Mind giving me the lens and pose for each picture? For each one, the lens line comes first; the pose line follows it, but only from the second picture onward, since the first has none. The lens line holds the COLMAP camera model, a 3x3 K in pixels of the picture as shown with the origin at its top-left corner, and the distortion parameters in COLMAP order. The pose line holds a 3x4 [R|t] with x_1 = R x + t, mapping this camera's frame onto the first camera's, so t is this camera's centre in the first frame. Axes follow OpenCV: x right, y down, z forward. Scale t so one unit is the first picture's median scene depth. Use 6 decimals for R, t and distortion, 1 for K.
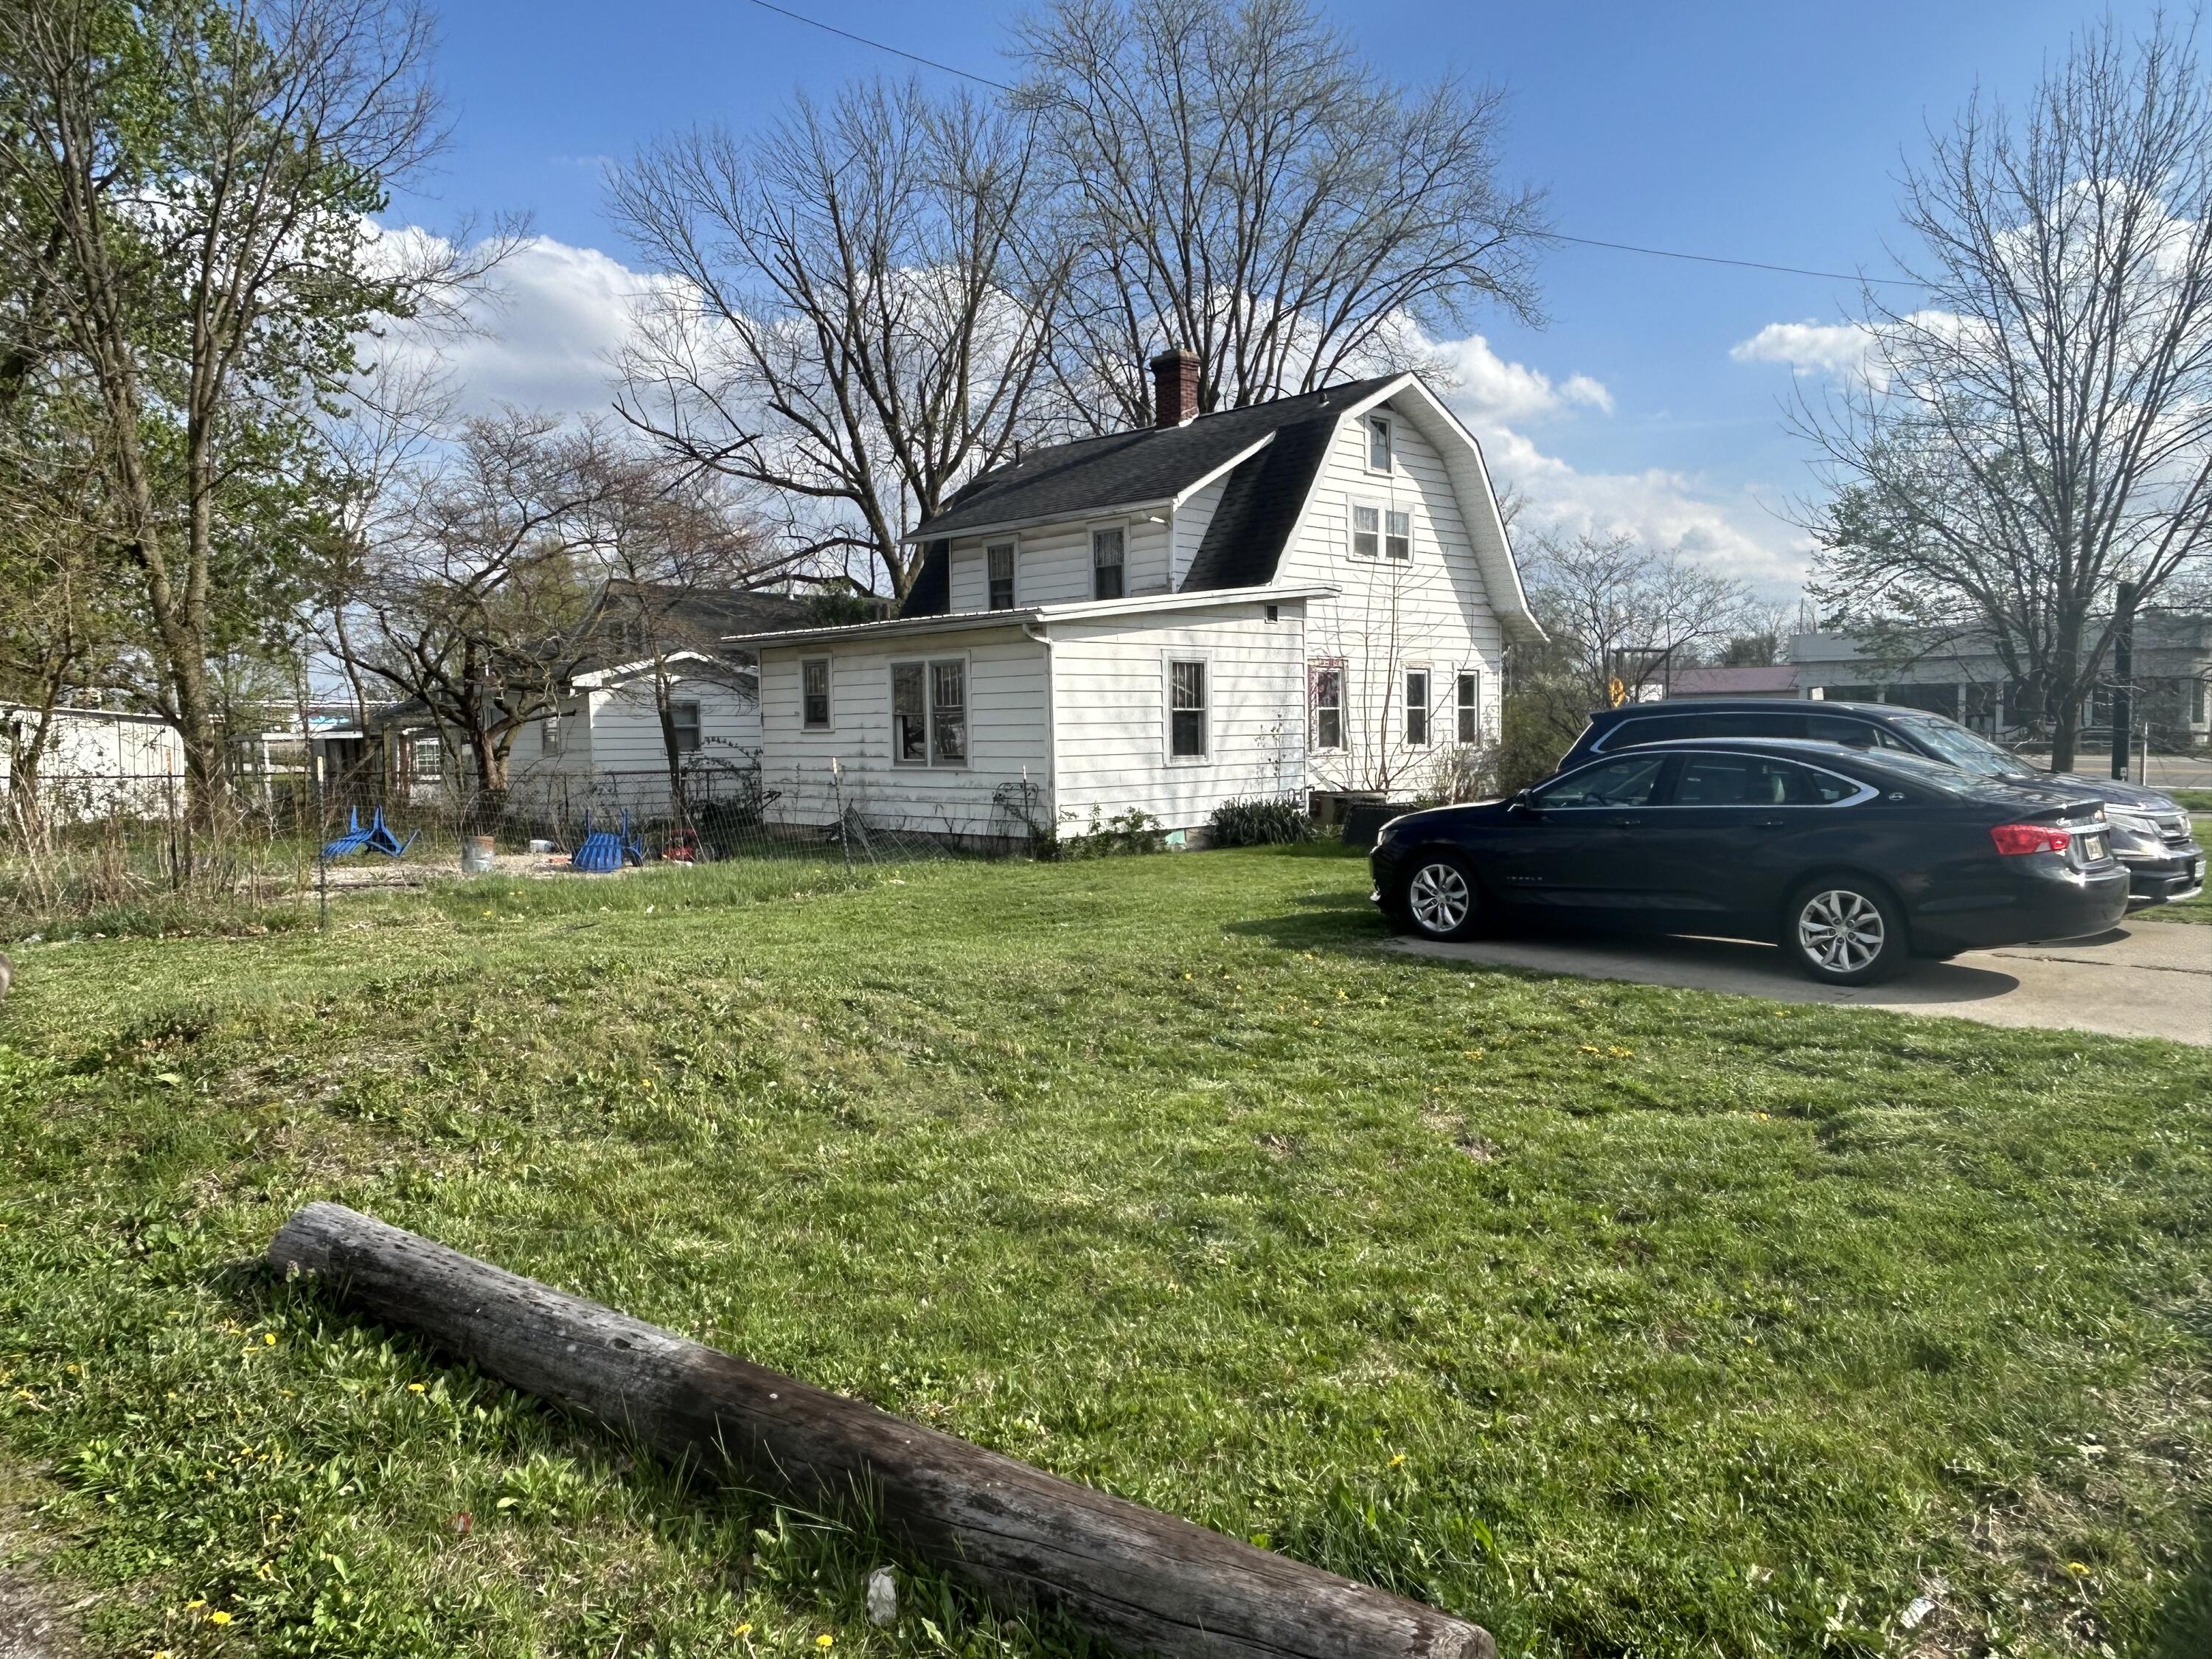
lens RADIAL K [[1546.8, 0, 1105.9], [0, 1546.8, 829.3], [0, 0, 1]] dist [0.001442, 0.000062]
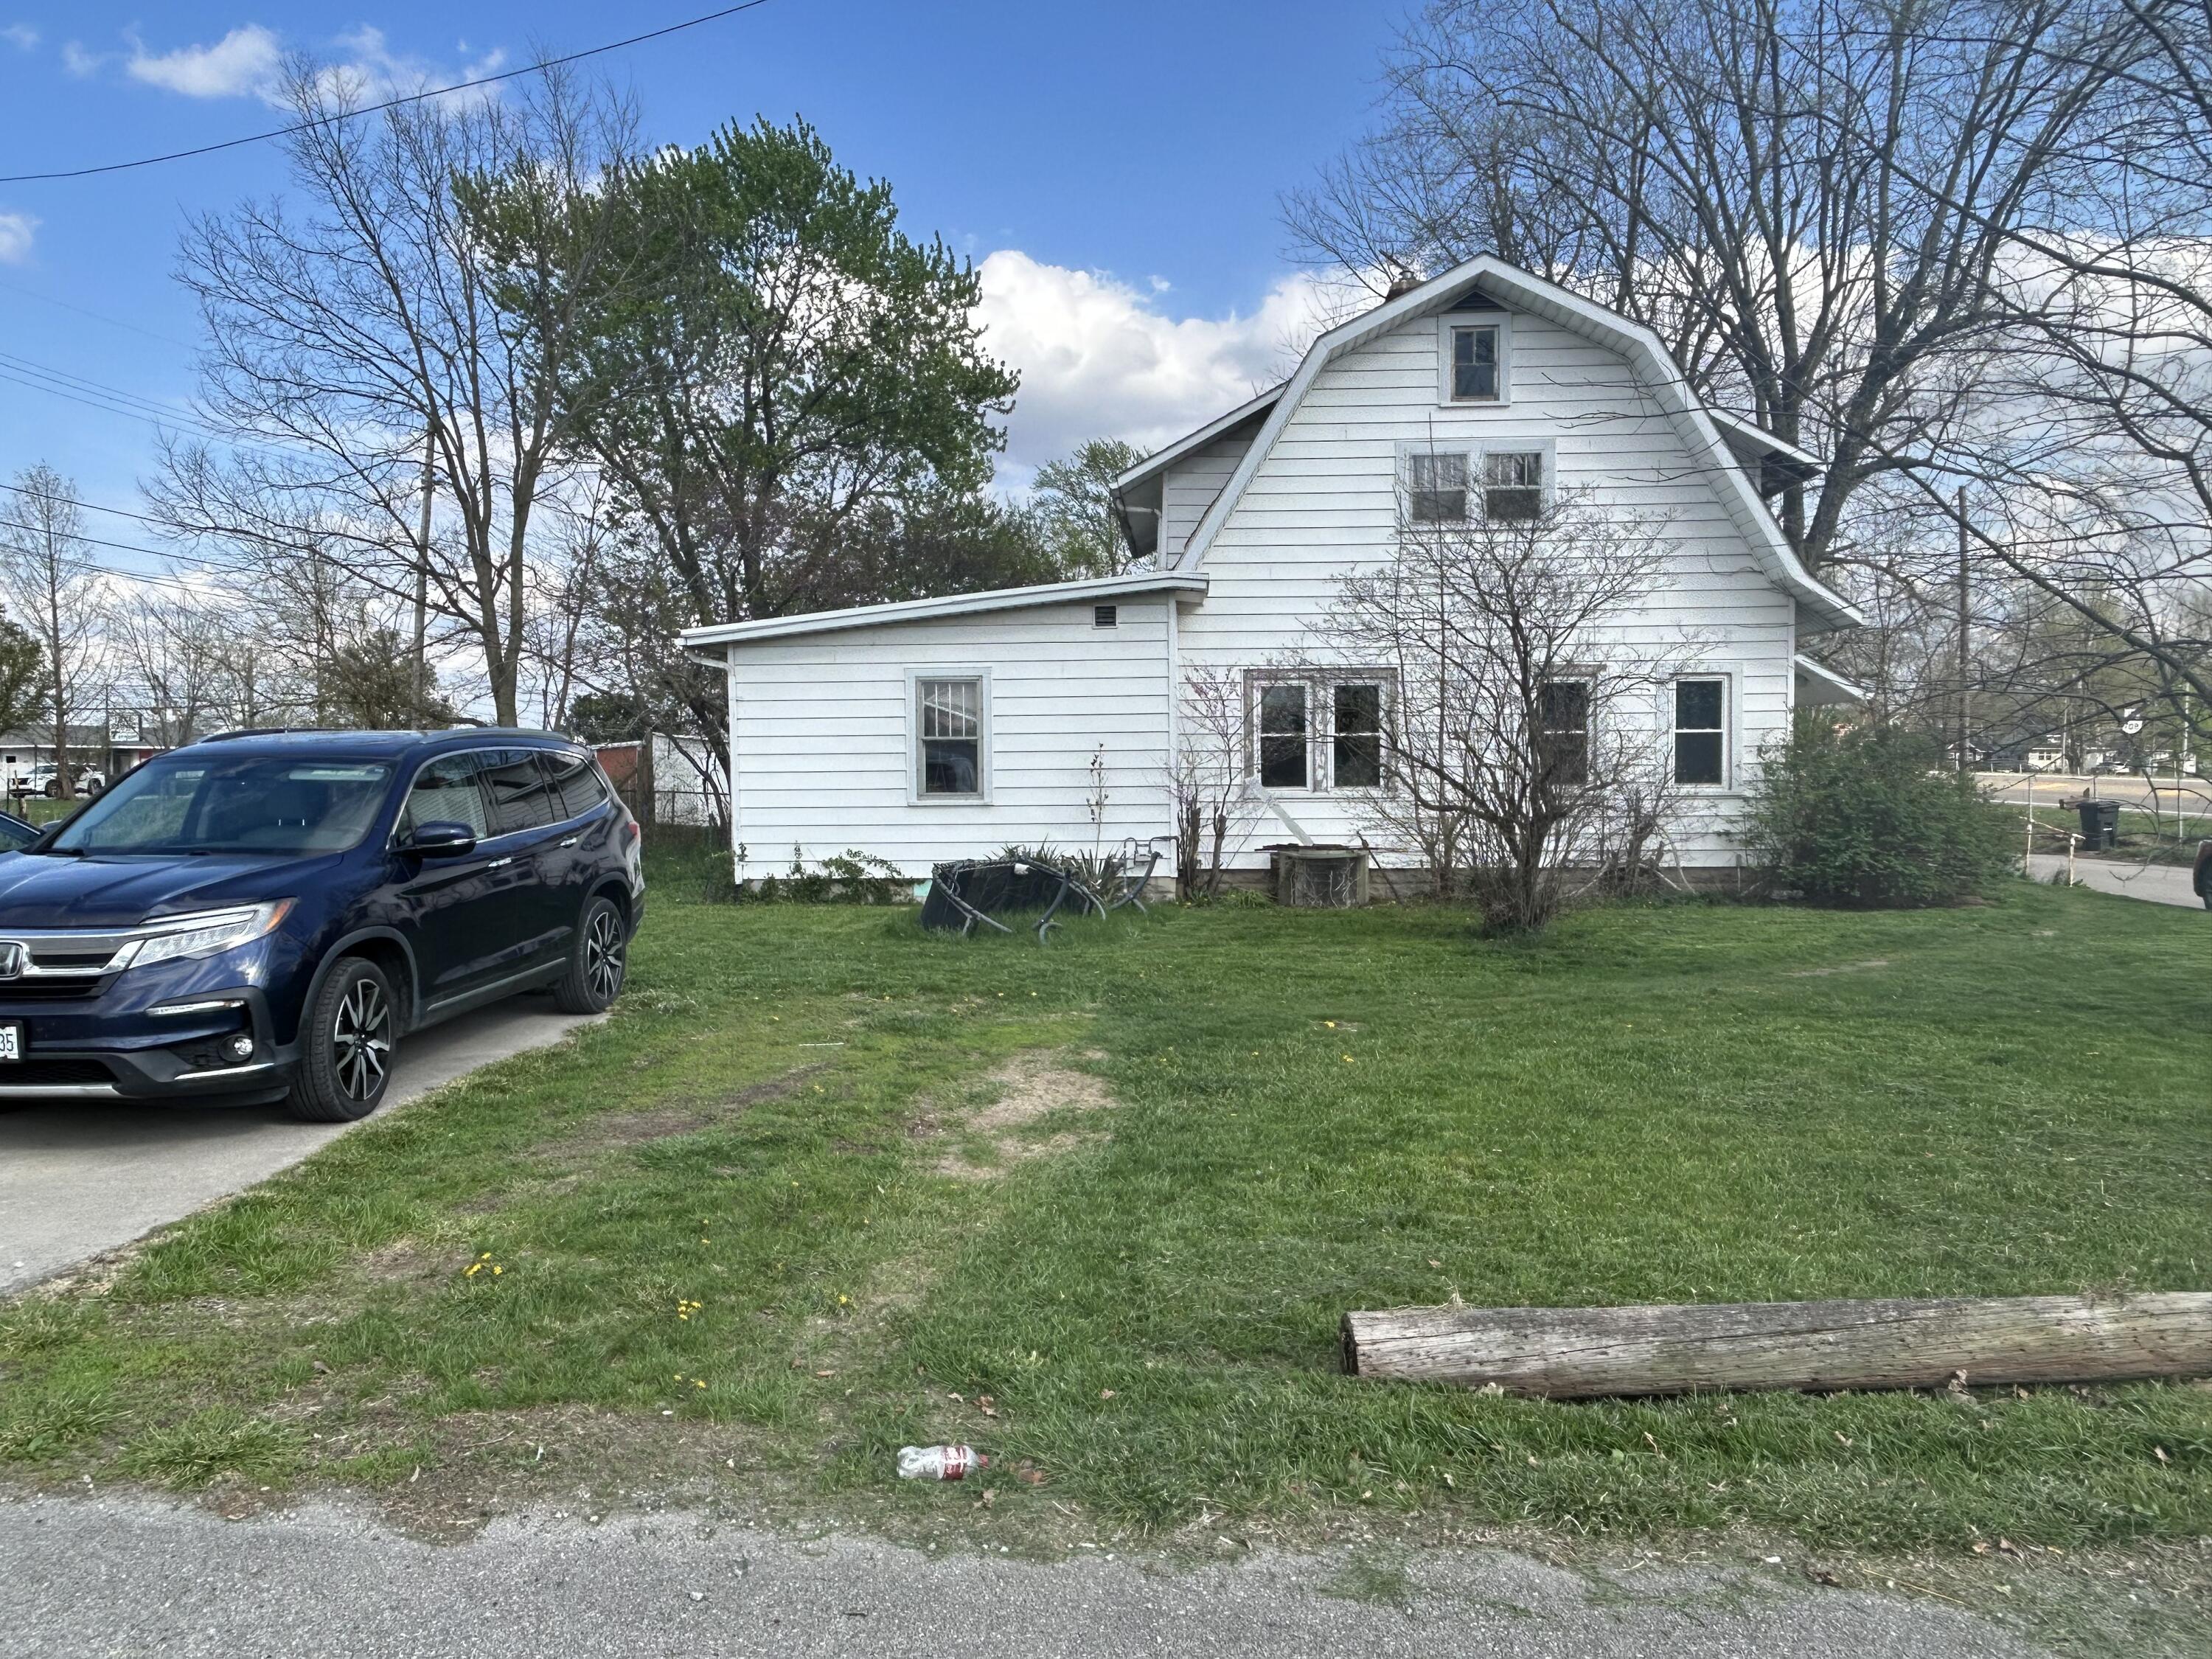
lens RADIAL K [[1546.8, 0, 1106.0], [0, 1546.8, 830.6], [0, 0, 1]] dist [0.001442, 0.000062]
pose [[0.675351, 0.045783, -0.736074, 0.739545], [-0.052707, 0.998515, 0.013748, -0.043863], [0.735611, 0.029512, 0.676761, 0.500164]]
